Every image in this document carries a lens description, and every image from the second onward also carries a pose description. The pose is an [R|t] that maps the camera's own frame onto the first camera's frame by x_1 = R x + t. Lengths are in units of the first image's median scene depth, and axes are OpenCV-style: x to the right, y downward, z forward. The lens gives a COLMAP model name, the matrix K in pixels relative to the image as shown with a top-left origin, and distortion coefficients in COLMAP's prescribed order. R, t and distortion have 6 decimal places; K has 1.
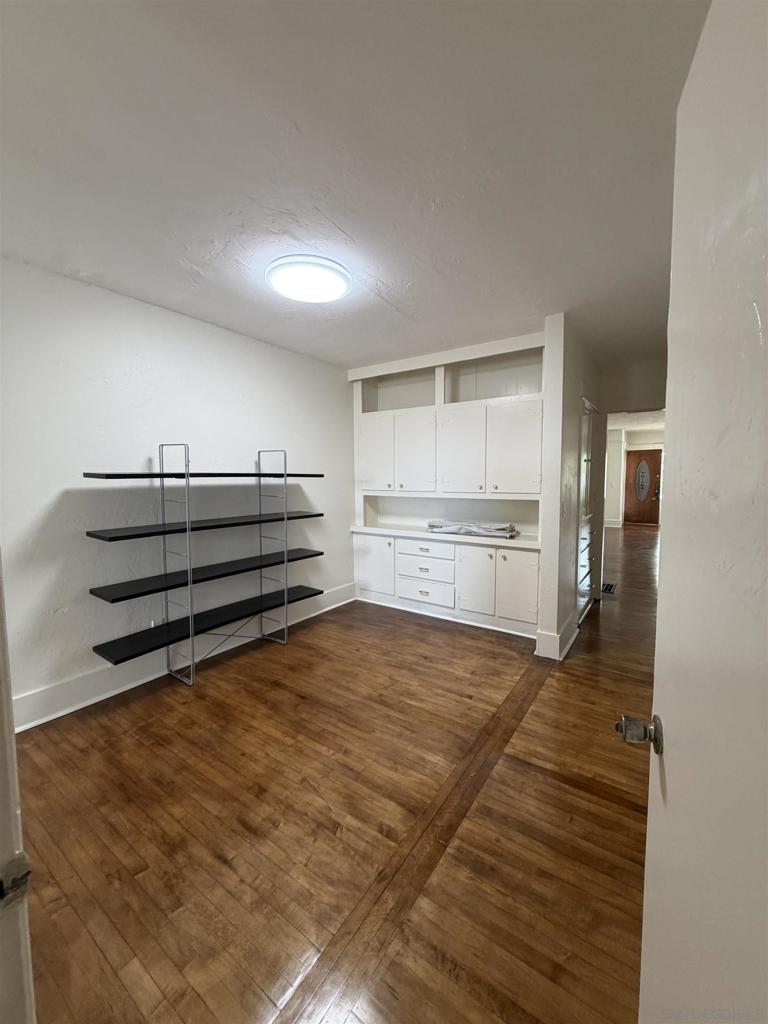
lens RADIAL K [[406.9, 0, 384.0], [0, 406.9, 508.1], [0, 0, 1]] dist [-0.000432, 0.000287]
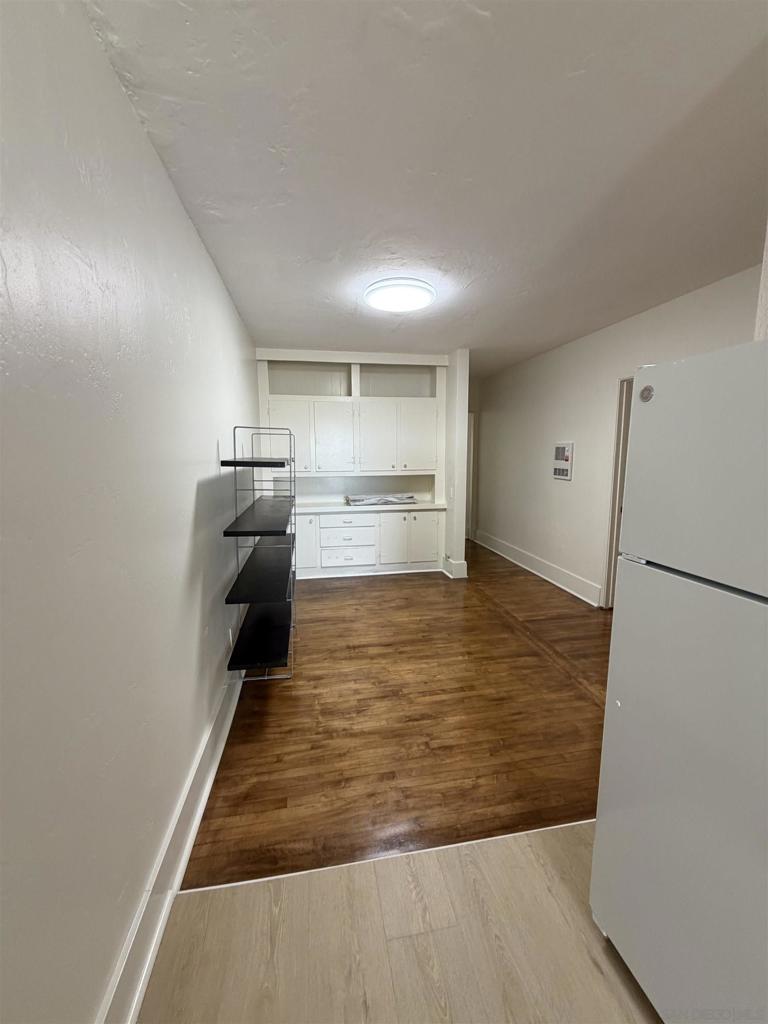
lens RADIAL K [[406.9, 0, 384.1], [0, 406.9, 509.9], [0, 0, 1]] dist [-0.000432, 0.000287]
pose [[0.701565, -0.101526, 0.705336, -0.814510], [0.060167, 0.994704, 0.083332, -0.026688], [-0.710061, -0.016025, 0.703958, 0.134728]]
